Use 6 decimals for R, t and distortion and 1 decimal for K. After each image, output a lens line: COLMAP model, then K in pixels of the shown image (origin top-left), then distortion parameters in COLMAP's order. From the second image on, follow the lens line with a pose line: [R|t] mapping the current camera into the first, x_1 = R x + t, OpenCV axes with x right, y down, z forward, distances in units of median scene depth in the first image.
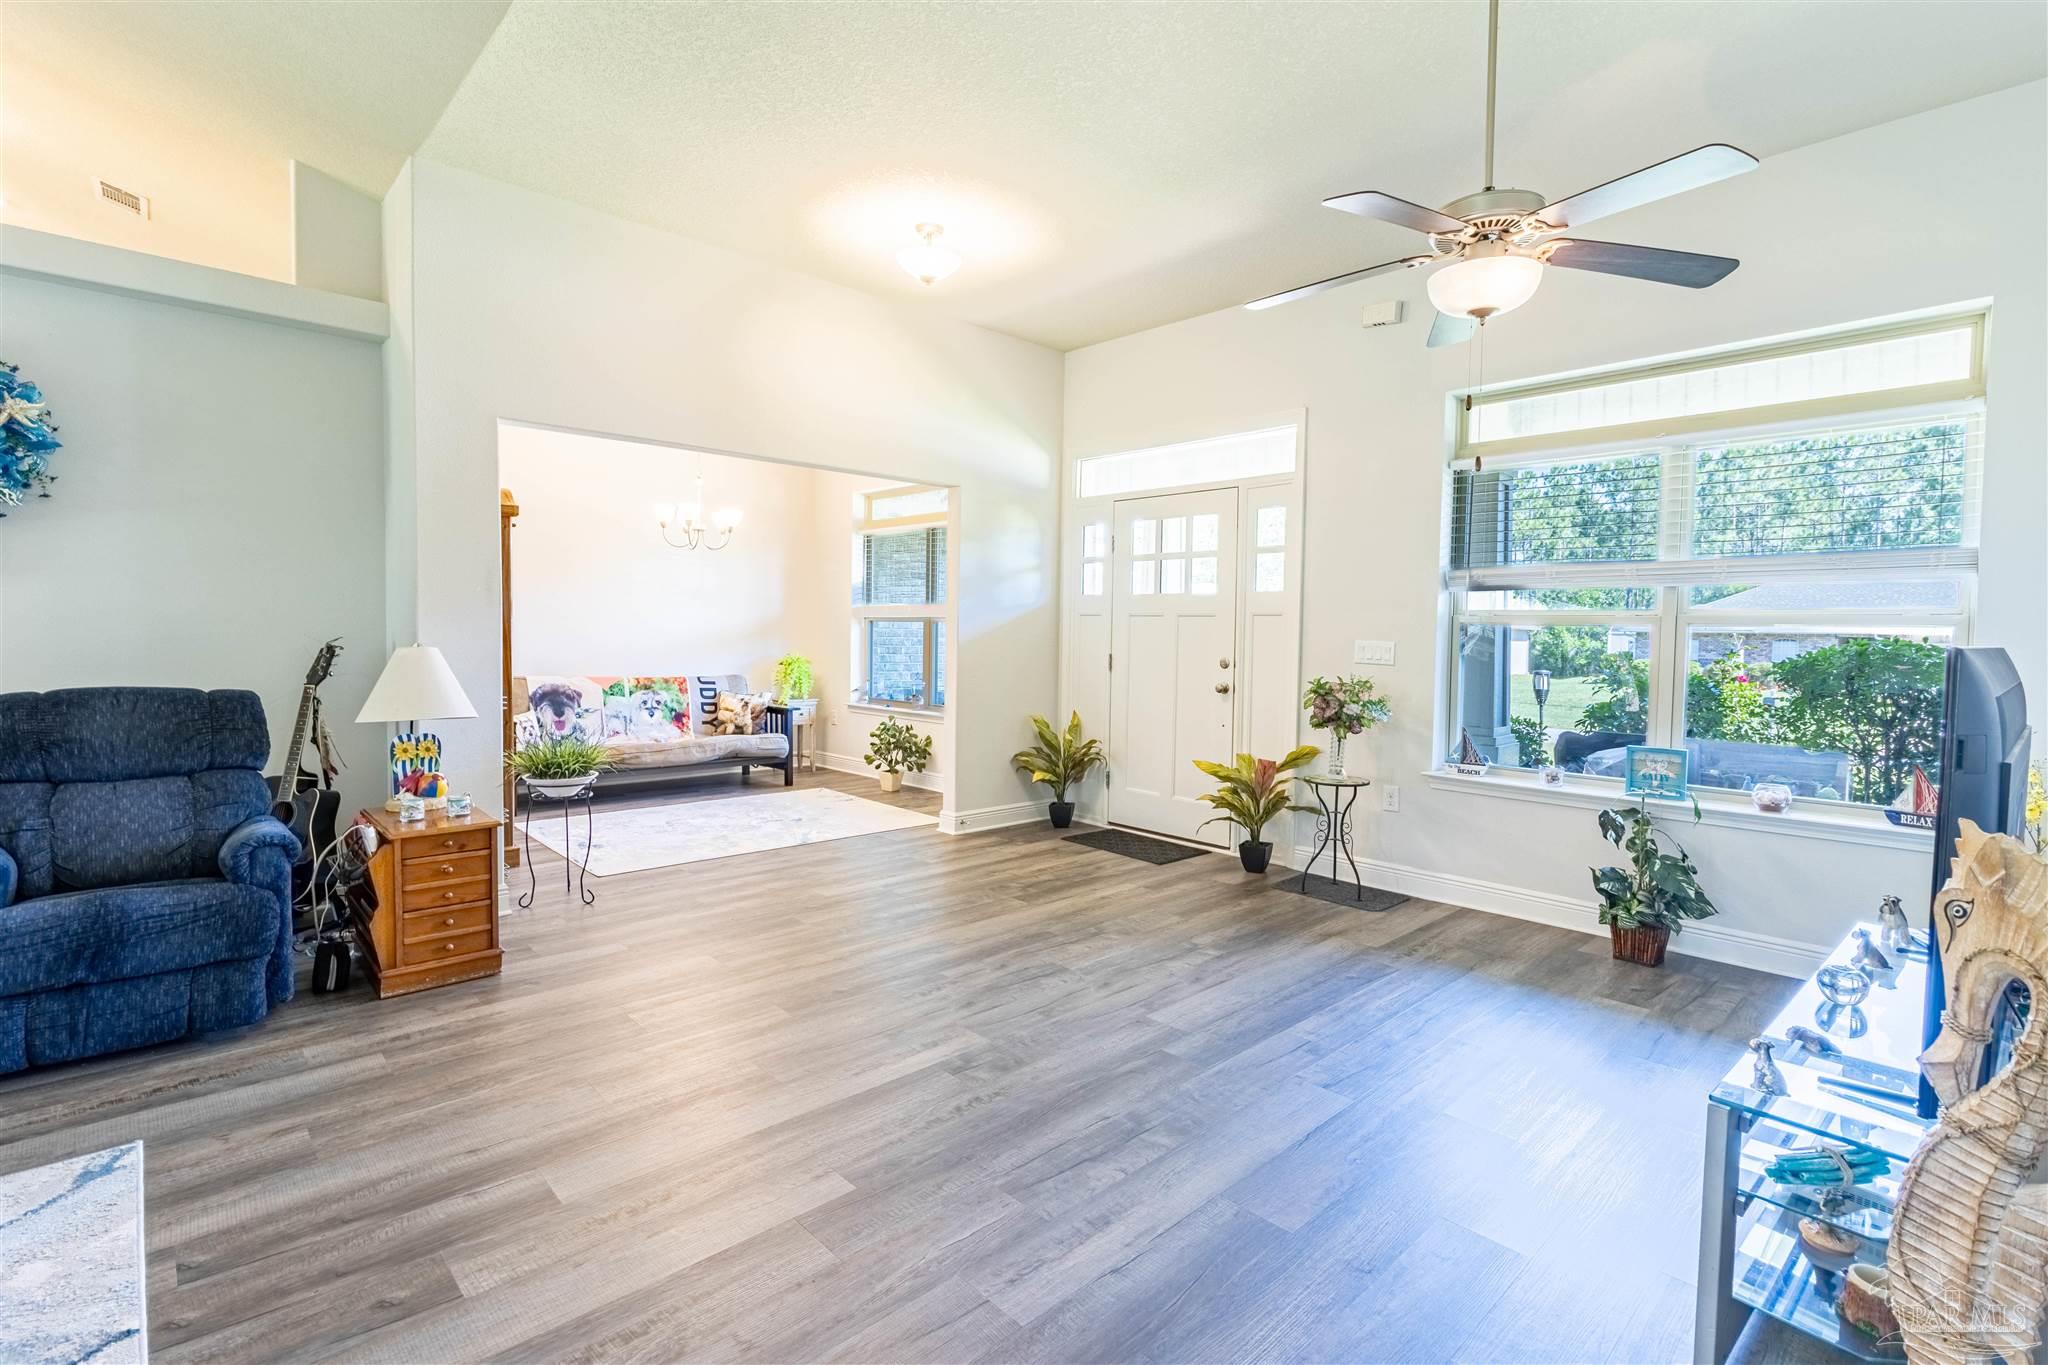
lens RADIAL K [[943.7, 0, 1029.7], [0, 943.7, 680.9], [0, 0, 1]] dist [0.007823, -0.001724]
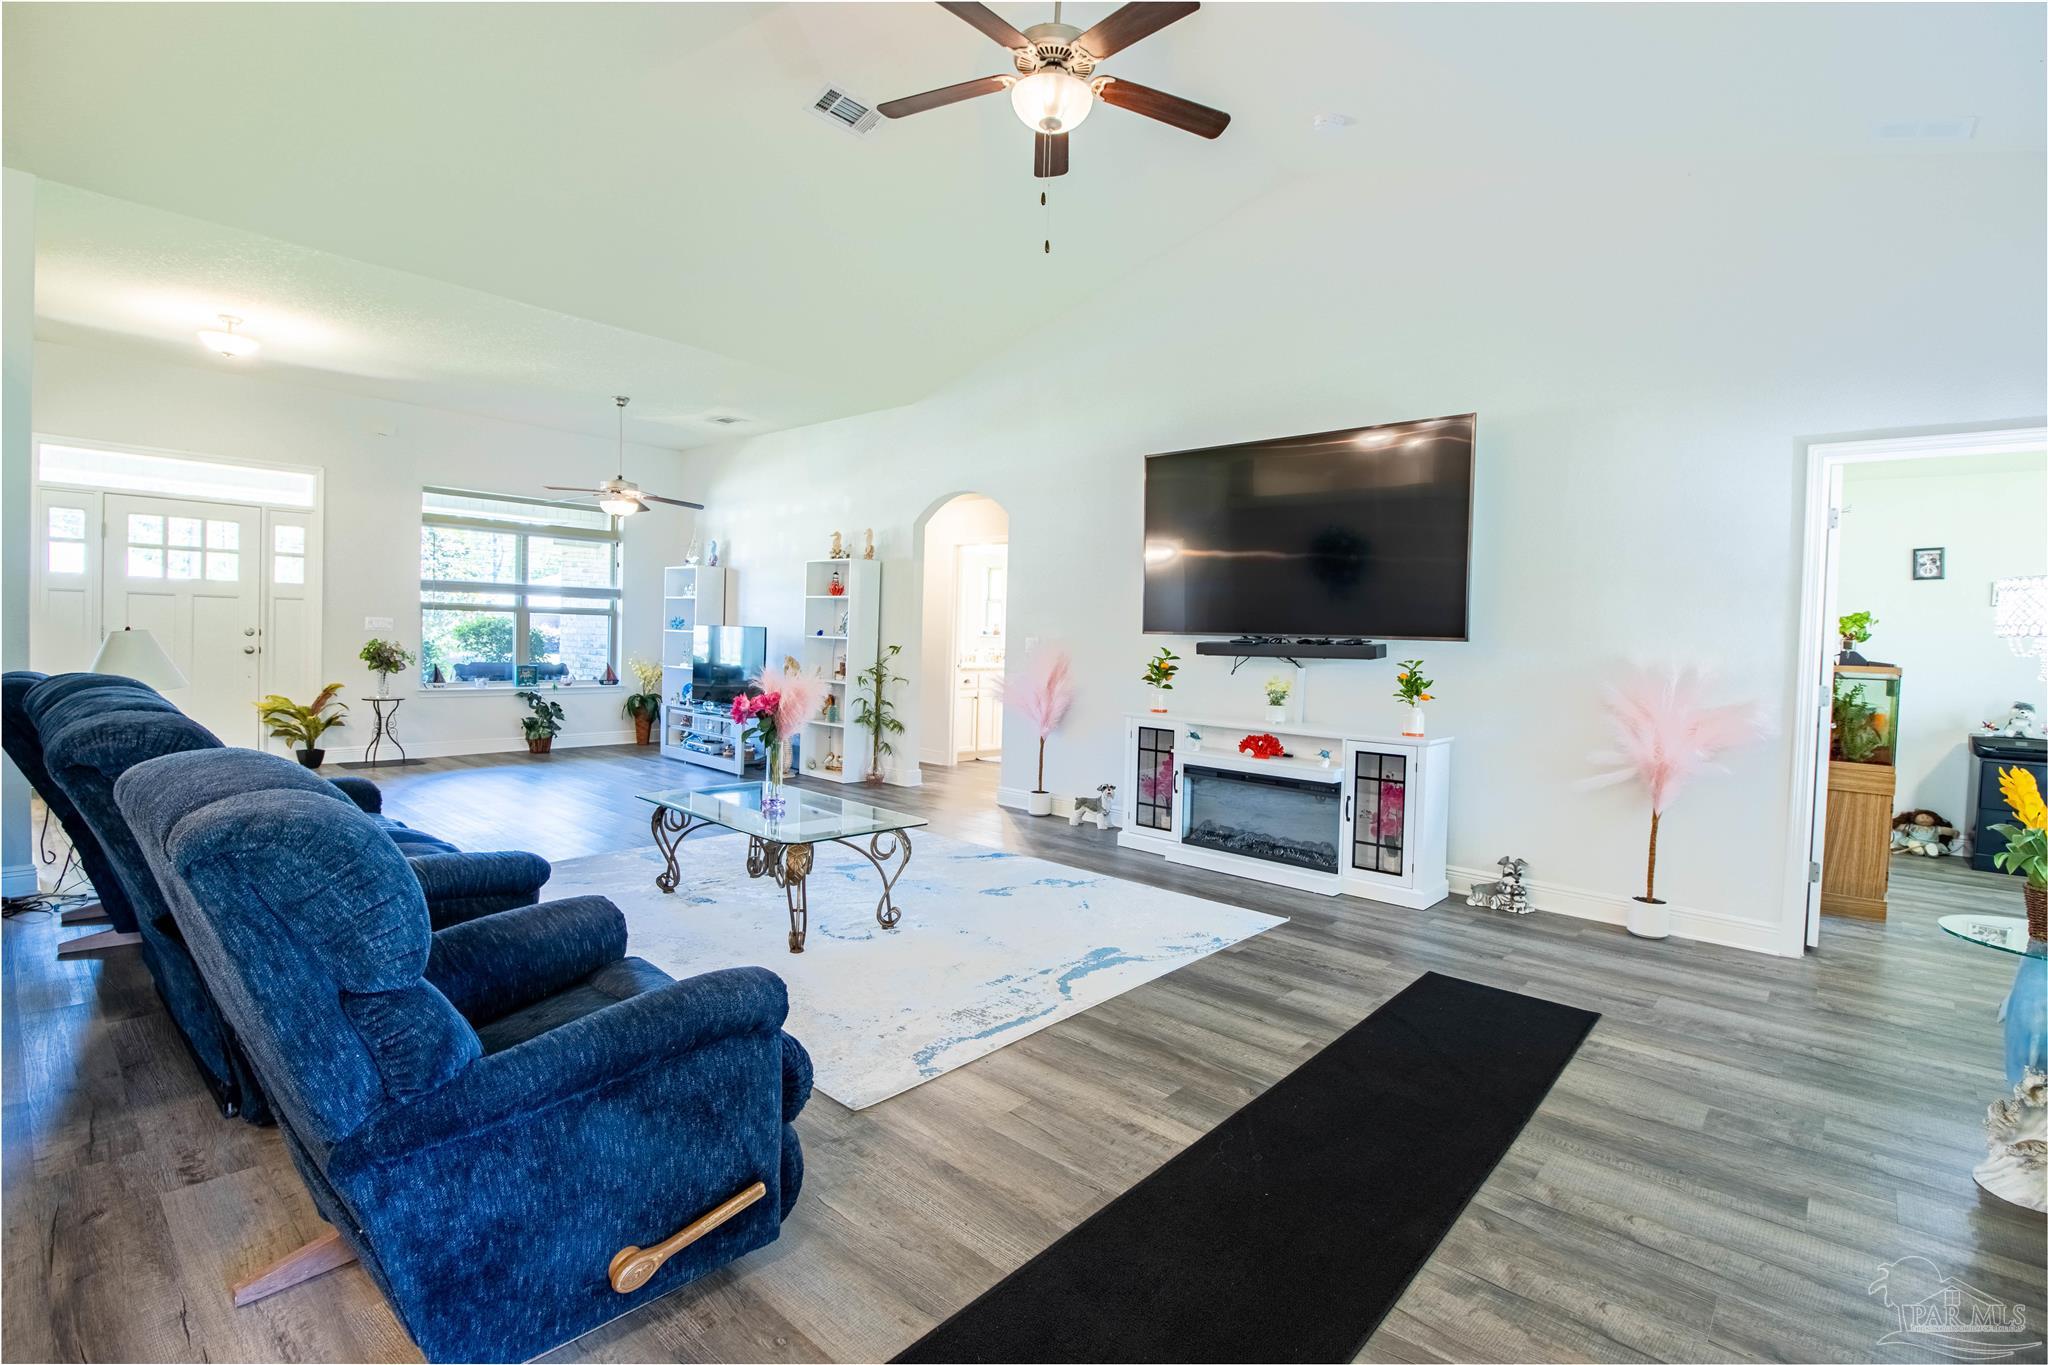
lens RADIAL K [[943.7, 0, 1032.5], [0, 943.7, 665.3], [0, 0, 1]] dist [0.007823, -0.001724]
pose [[-0.076186, -0.052591, 0.995706, -2.426947], [0.019544, 0.998337, 0.054226, -0.045036], [-0.996902, 0.023592, -0.075032, -0.078407]]
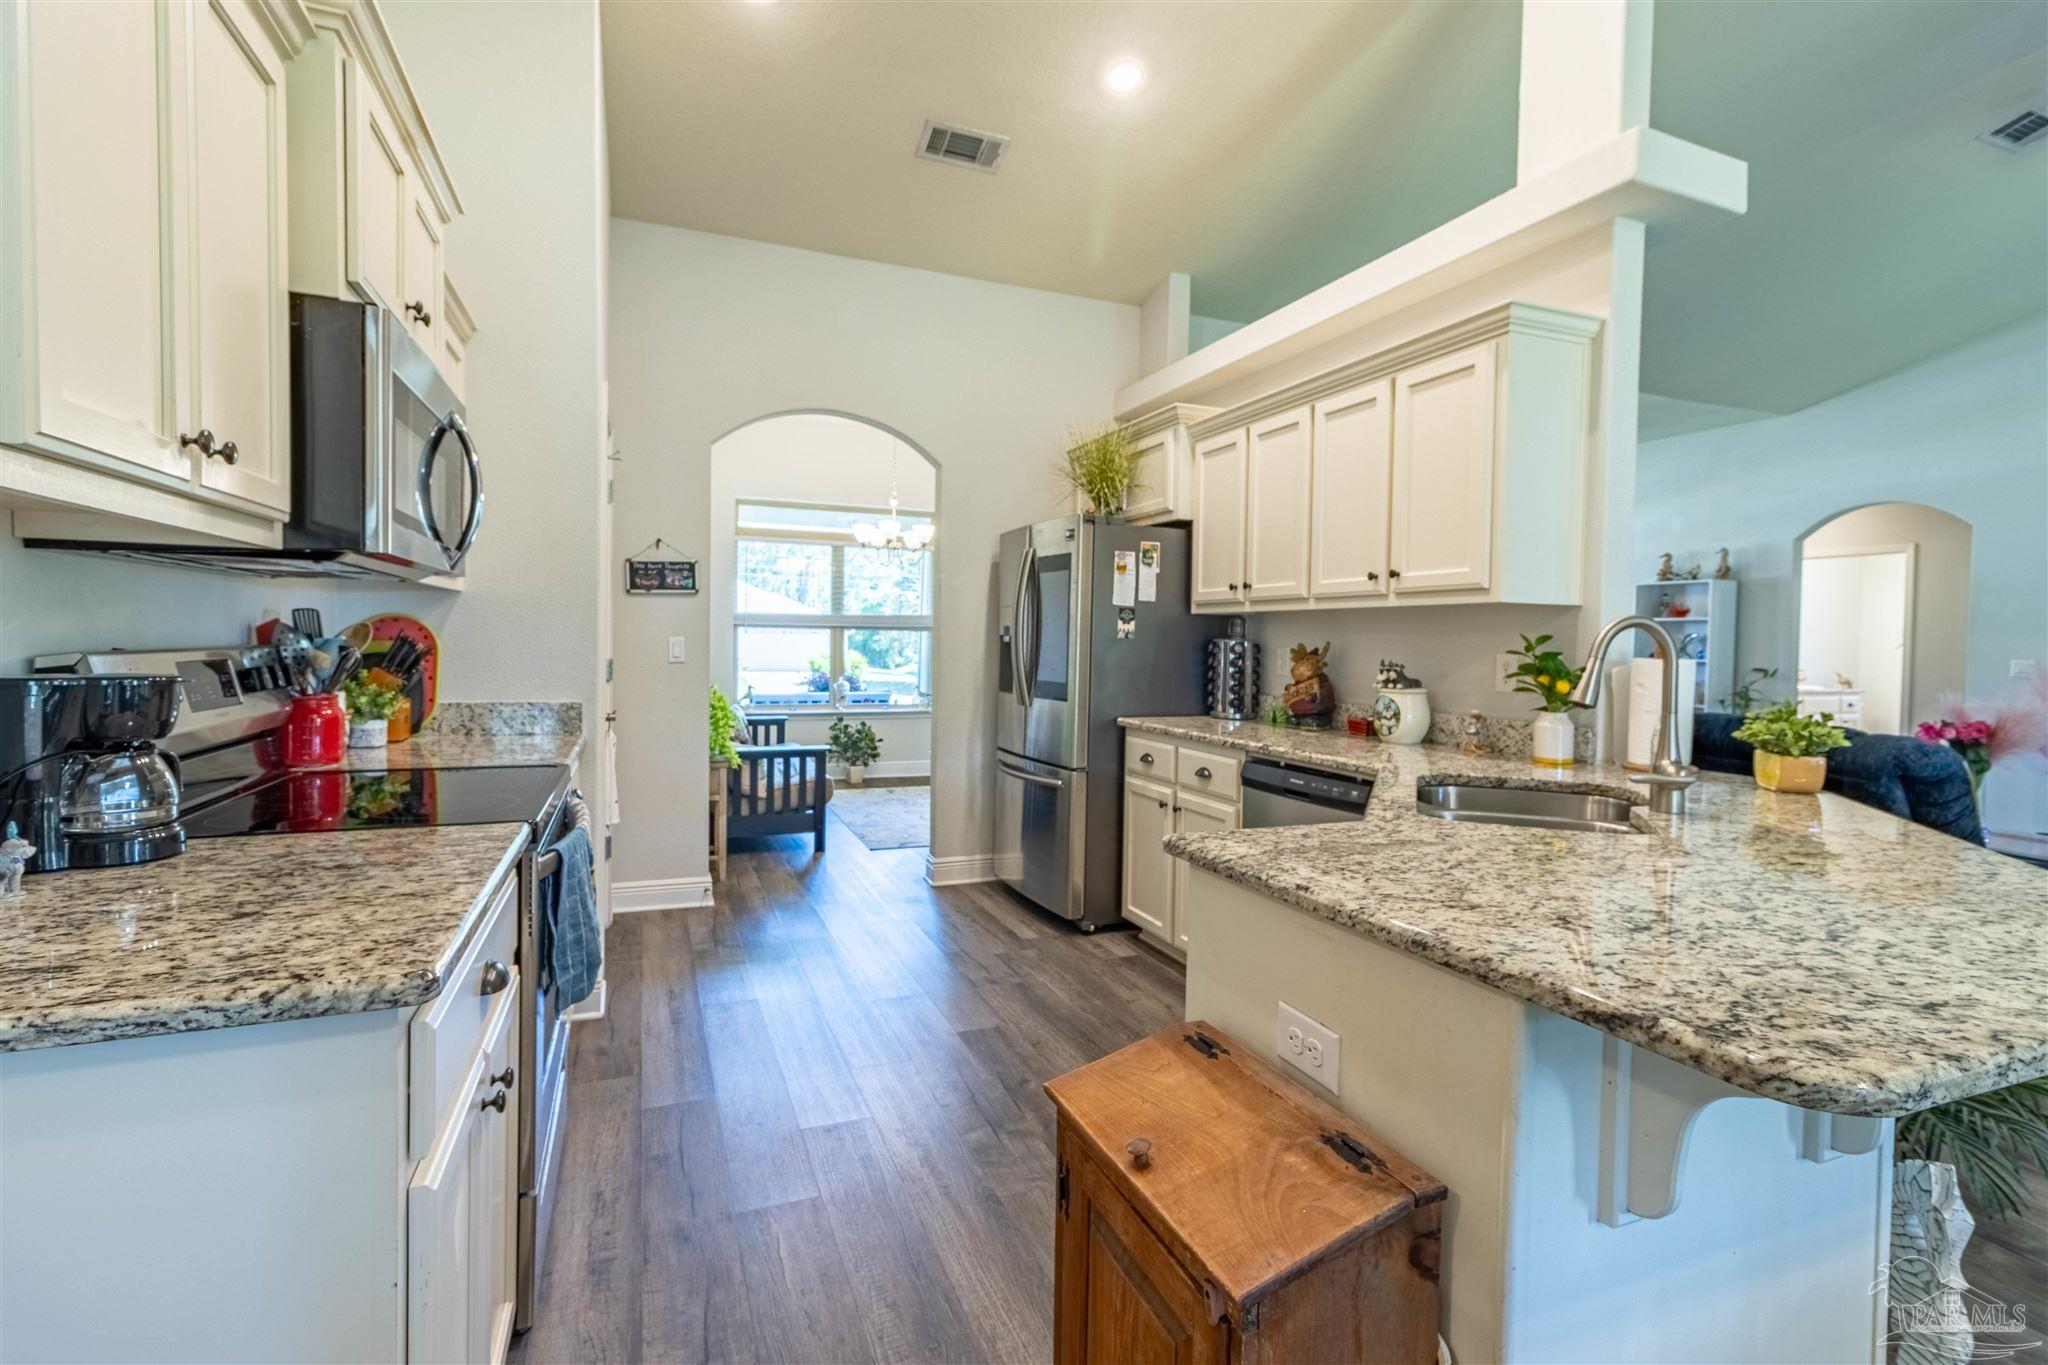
lens RADIAL K [[943.7, 0, 1037.8], [0, 943.7, 670.2], [0, 0, 1]] dist [0.007823, -0.001724]
pose [[0.365764, -0.043608, 0.929685, -2.853522], [0.040477, 0.998702, 0.030921, -0.118682], [-0.929827, 0.026321, 0.367054, 1.032178]]
